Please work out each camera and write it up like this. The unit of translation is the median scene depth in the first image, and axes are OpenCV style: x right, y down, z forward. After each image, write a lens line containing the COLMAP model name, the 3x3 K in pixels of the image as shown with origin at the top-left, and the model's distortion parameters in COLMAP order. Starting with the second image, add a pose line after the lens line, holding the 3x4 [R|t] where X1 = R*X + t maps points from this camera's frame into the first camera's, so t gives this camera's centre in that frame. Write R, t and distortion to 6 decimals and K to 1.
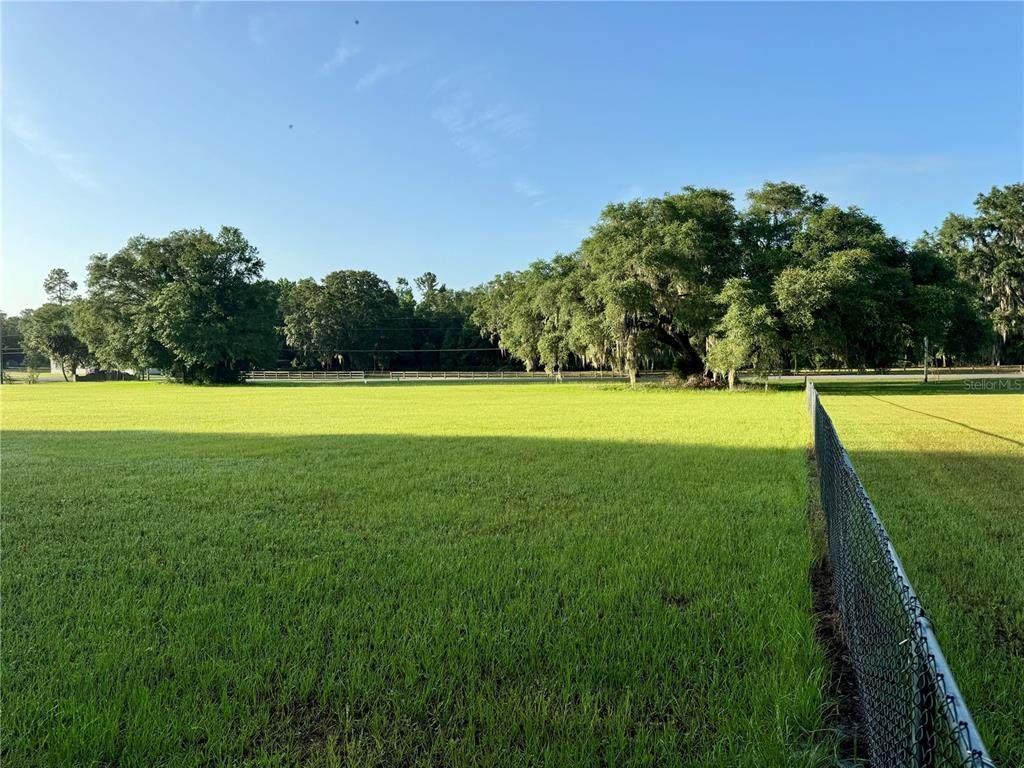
lens RADIAL K [[714.2, 0, 518.6], [0, 714.2, 384.2], [0, 0, 1]] dist [0.140846, -0.208253]
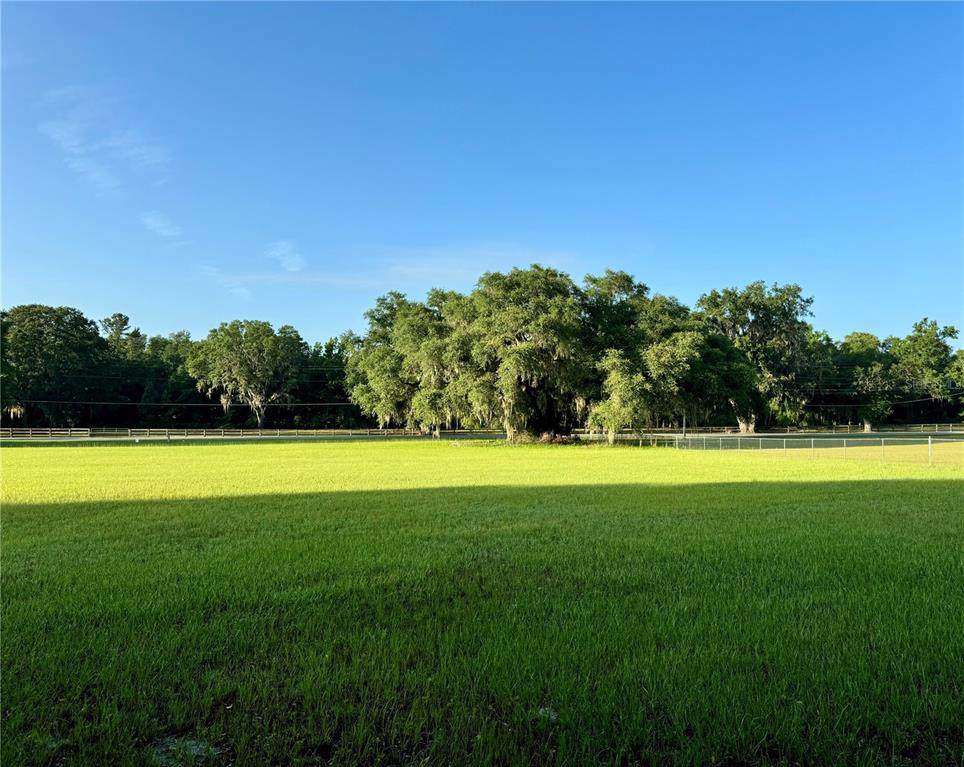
lens RADIAL K [[721.0, 0, 521.6], [0, 721.0, 373.2], [0, 0, 1]] dist [0.079561, -0.099835]
pose [[0.885140, 0.042900, 0.463343, -0.218416], [0.002551, 0.995279, -0.097026, 0.002778], [-0.465318, 0.087063, 0.880851, 0.029558]]
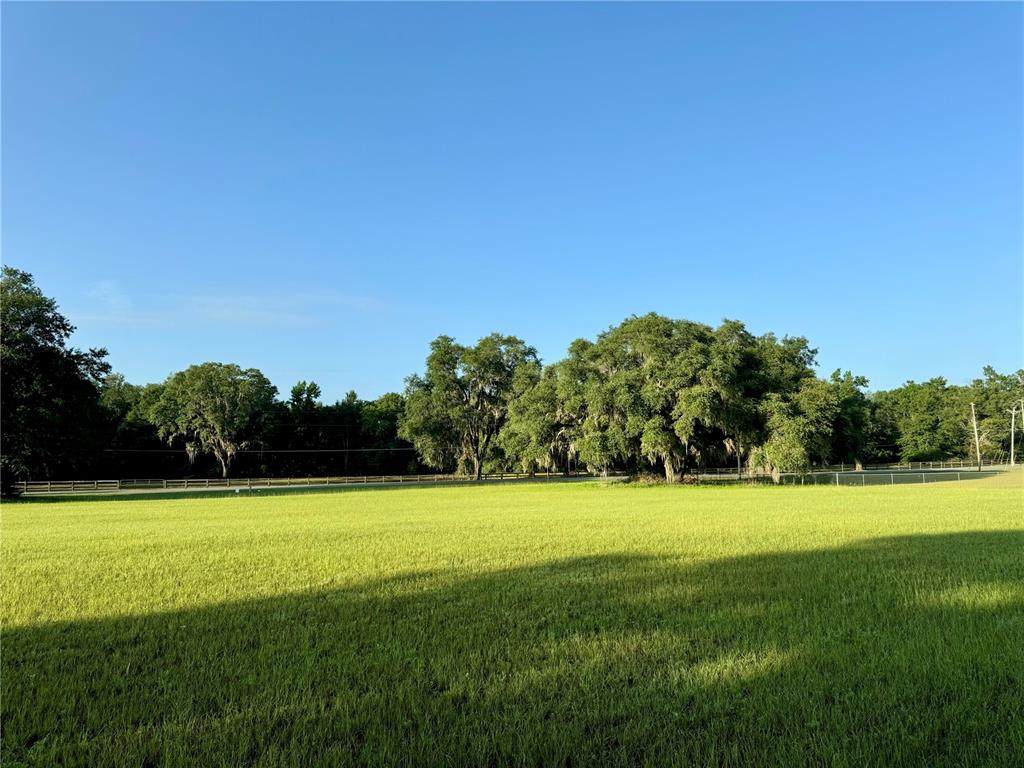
lens RADIAL K [[718.0, 0, 512.0], [0, 718.0, 384.0], [0, 0, 1]] dist [0.109305, -0.121799]
pose [[0.778543, 0.071468, 0.623509, -0.490745], [0.024292, 0.989319, -0.143729, 0.003958], [-0.627121, 0.127045, 0.768491, 0.189965]]
